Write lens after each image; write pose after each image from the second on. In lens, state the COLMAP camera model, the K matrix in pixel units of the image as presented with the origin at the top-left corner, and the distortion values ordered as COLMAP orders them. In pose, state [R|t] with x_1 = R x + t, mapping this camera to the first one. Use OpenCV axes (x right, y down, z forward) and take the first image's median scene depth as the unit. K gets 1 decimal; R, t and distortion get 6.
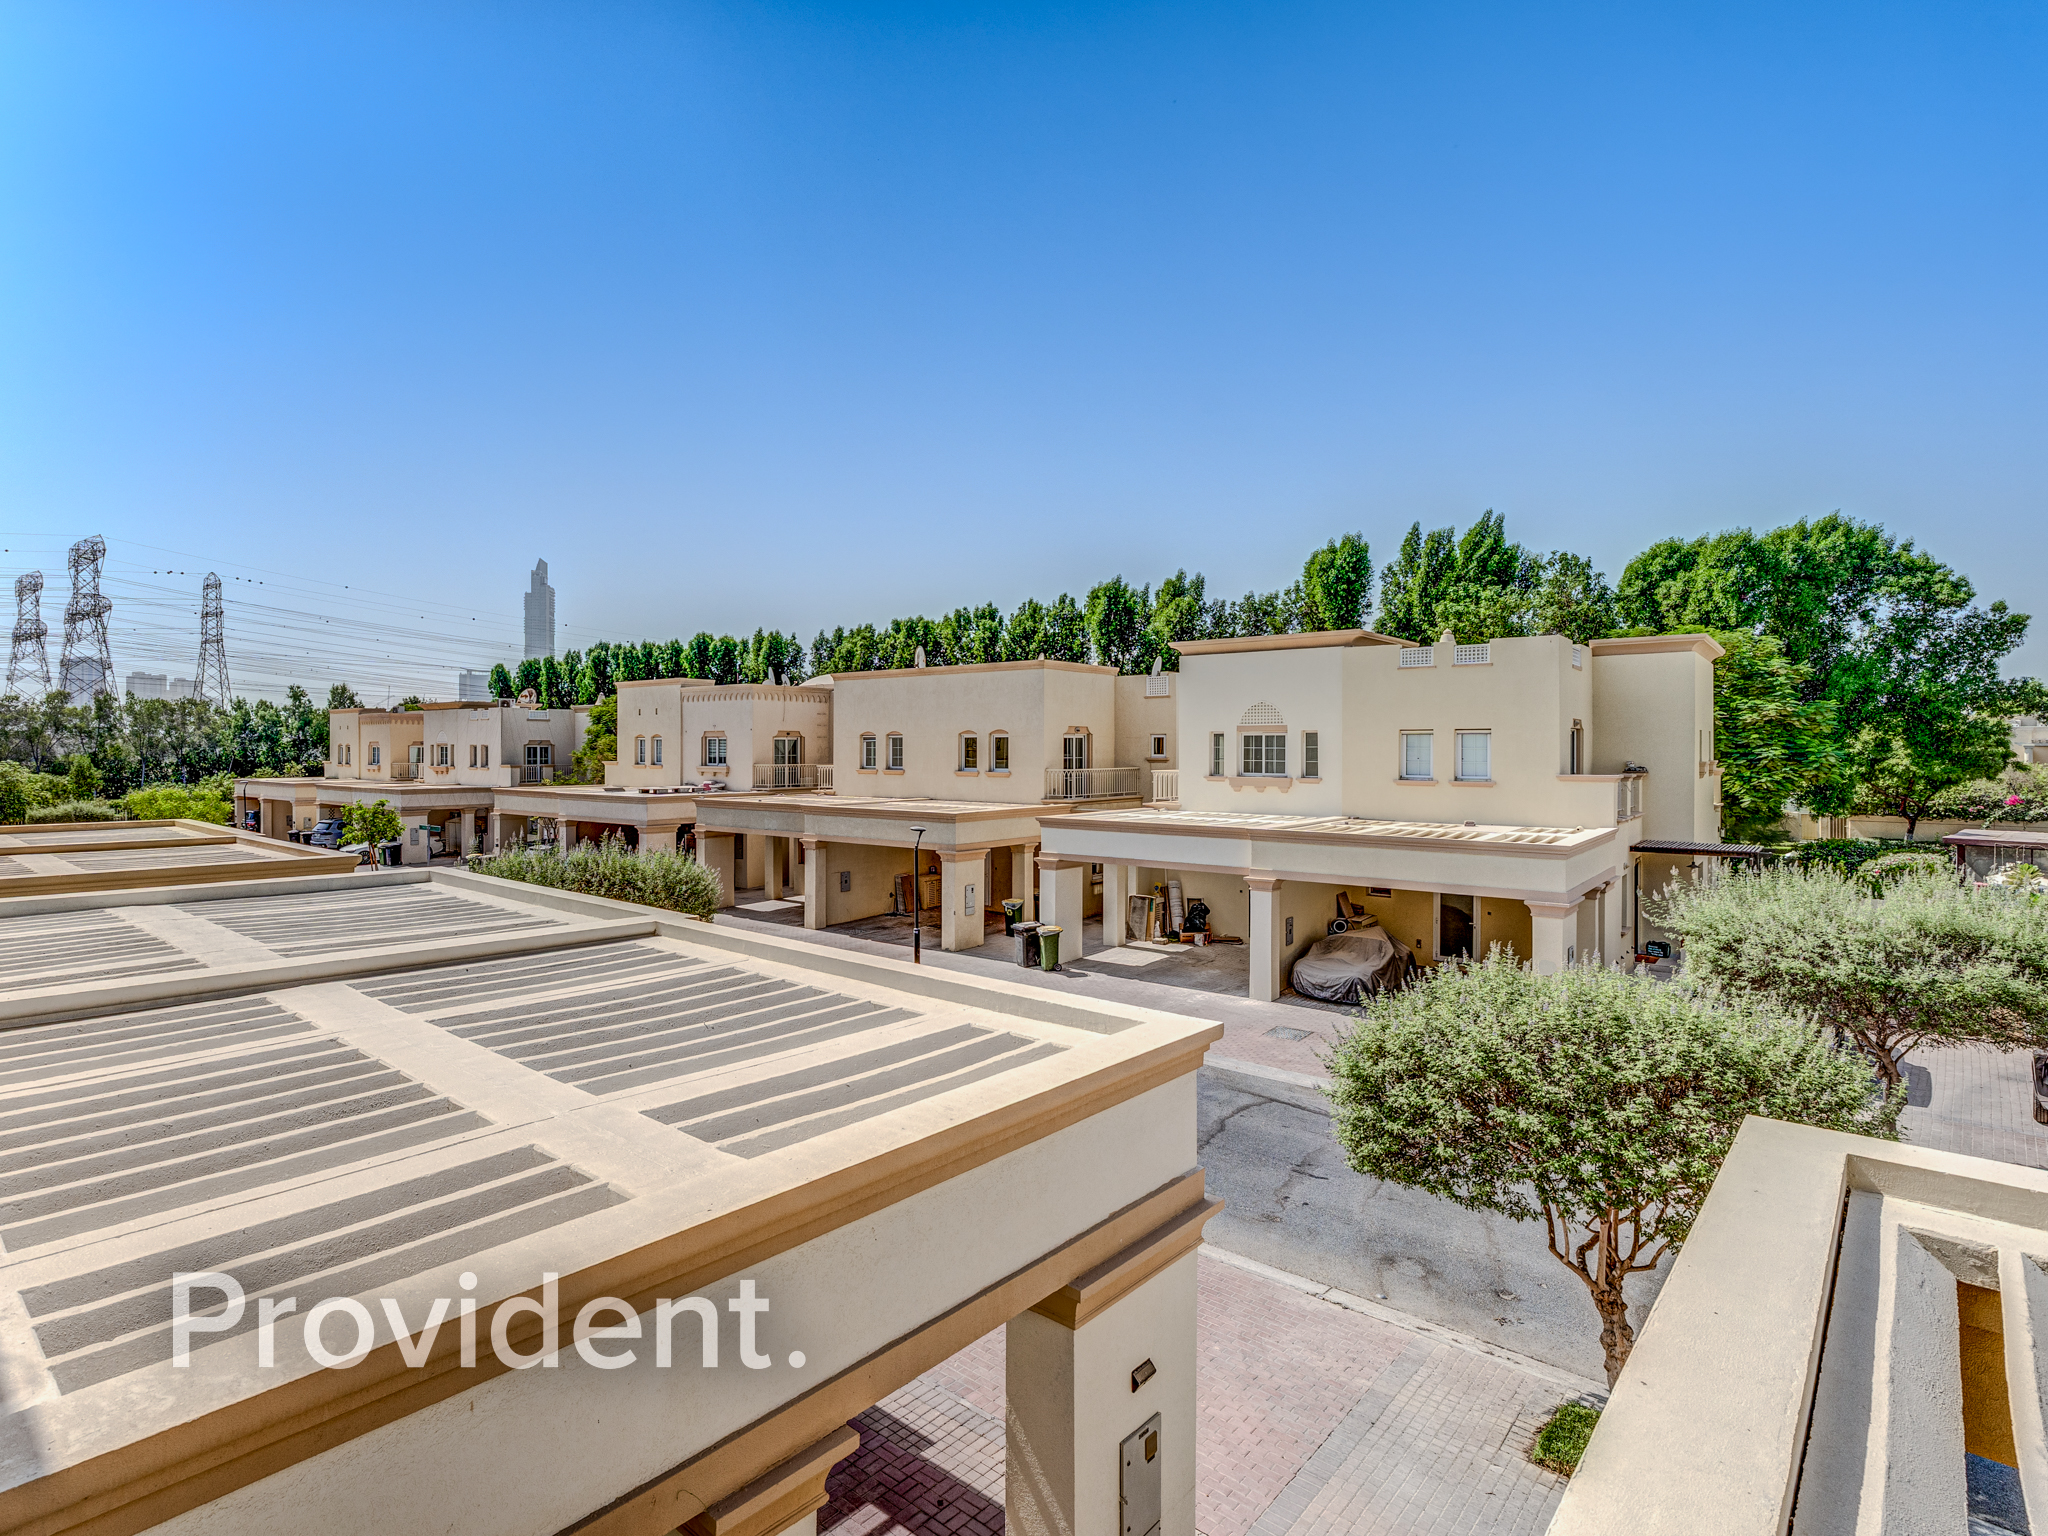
lens RADIAL K [[1040.1, 0, 875.5], [0, 1040.1, 759.1], [0, 0, 1]] dist [-0.004299, 0.004751]
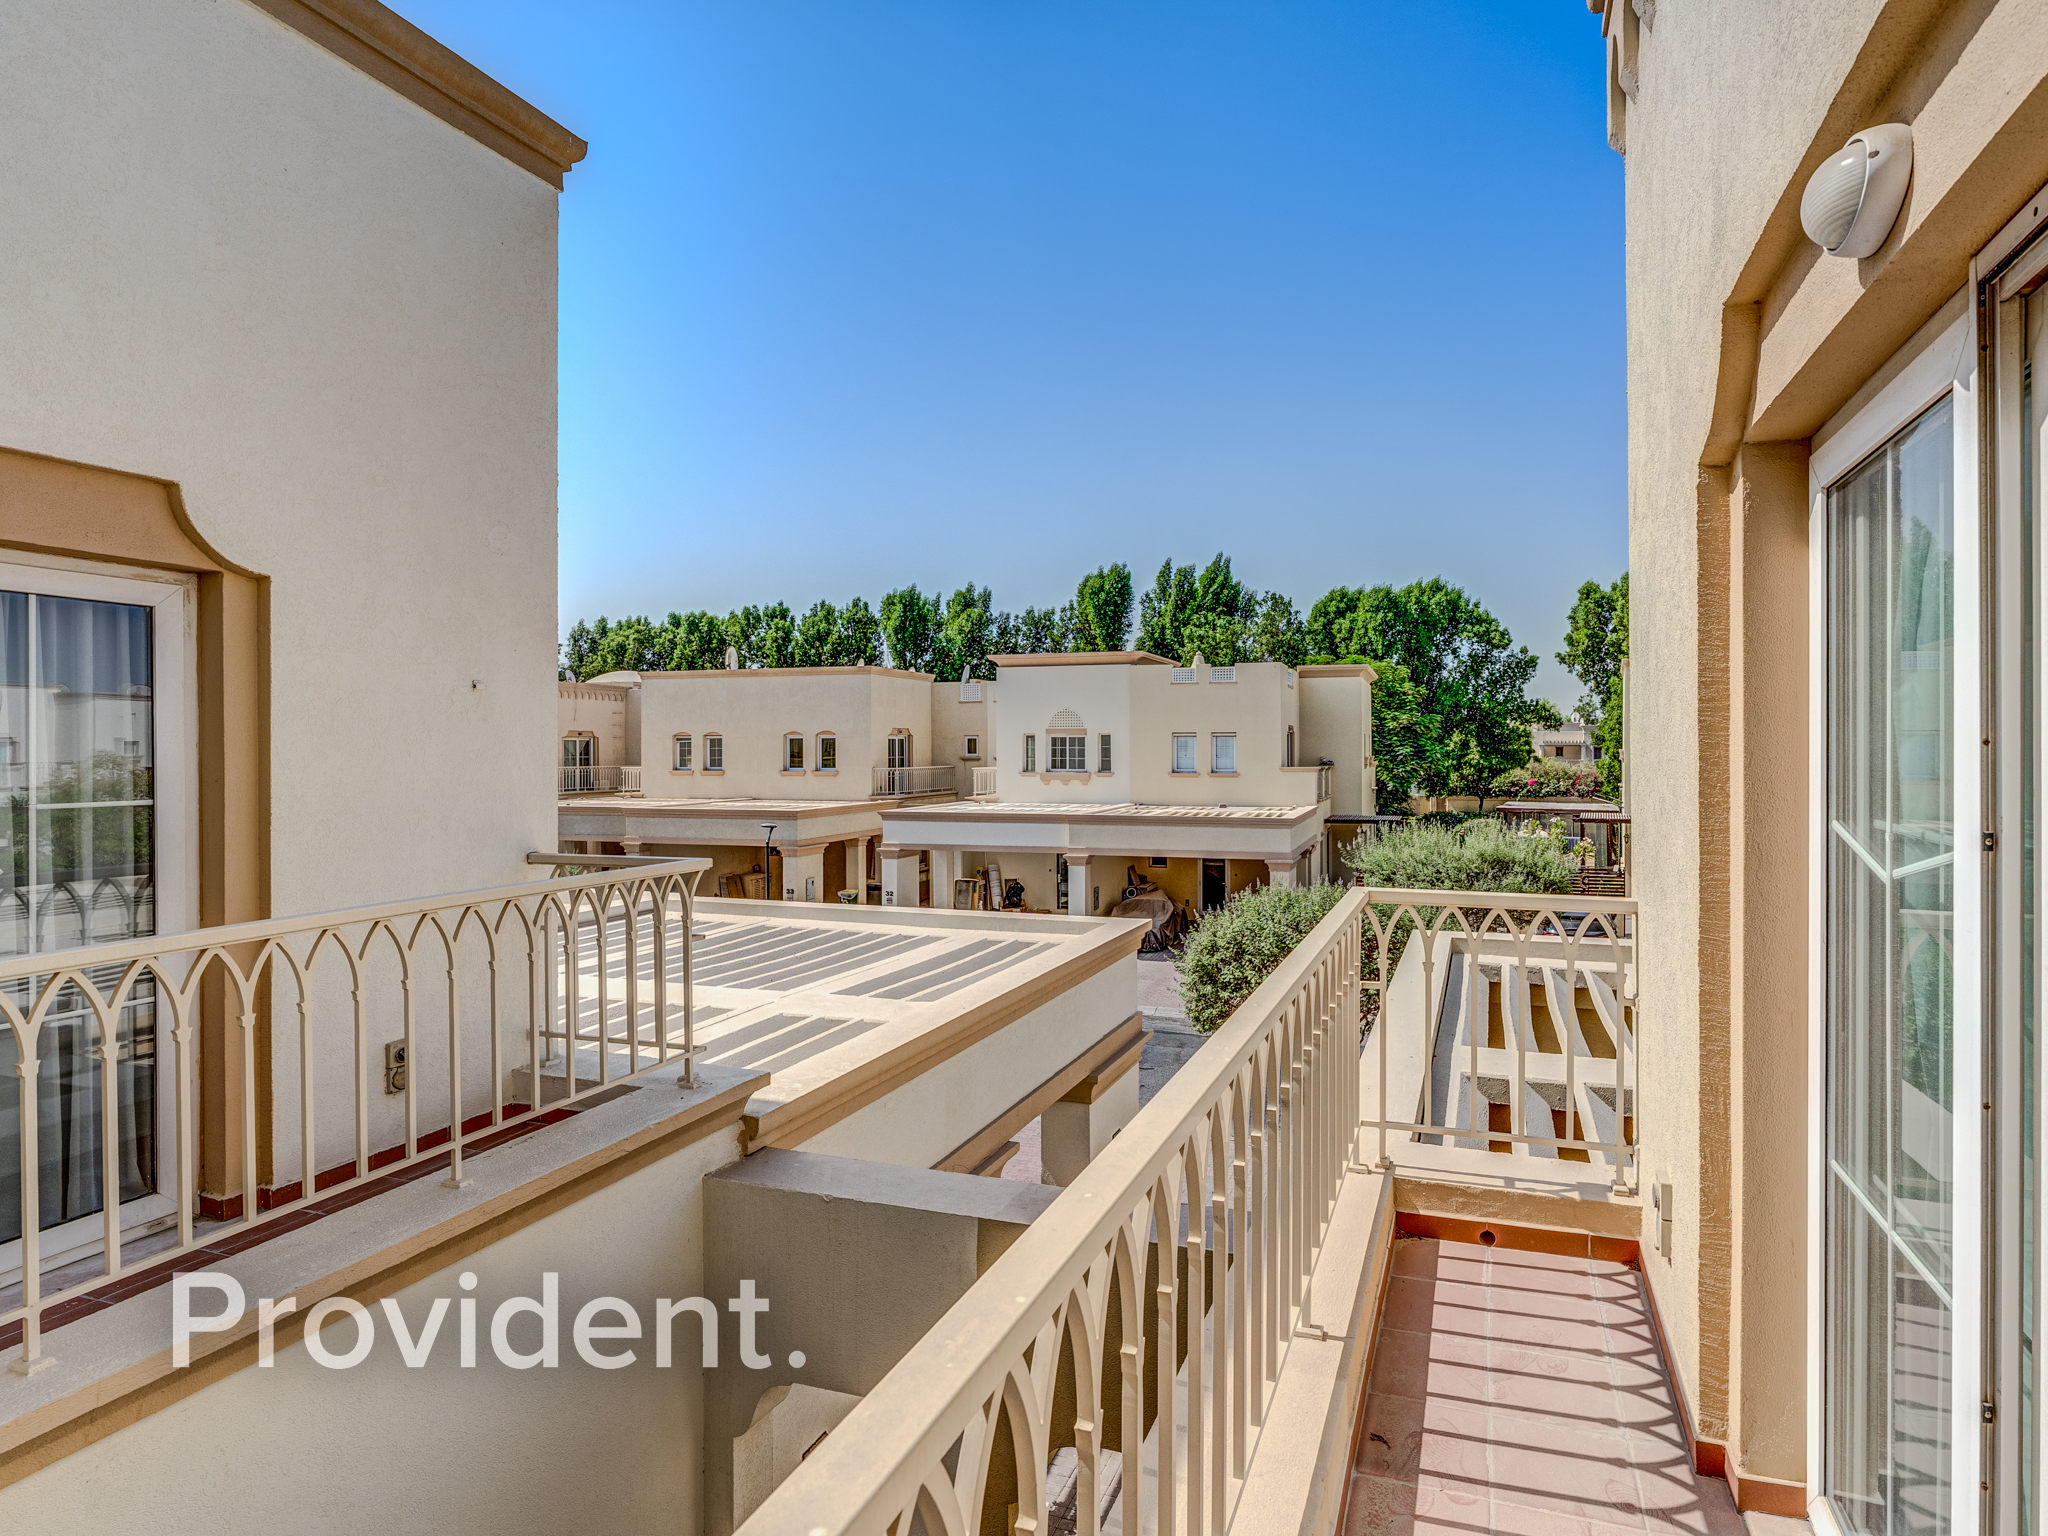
lens RADIAL K [[1299.7, 0, 1026.0], [0, 1299.7, 767.2], [0, 0, 1]] dist [0.005776, 0.001220]
pose [[0.903628, -0.009234, 0.428218, -0.298739], [0.007670, 0.999956, 0.005377, 0.003094], [-0.428249, -0.001574, 0.903659, -0.311390]]
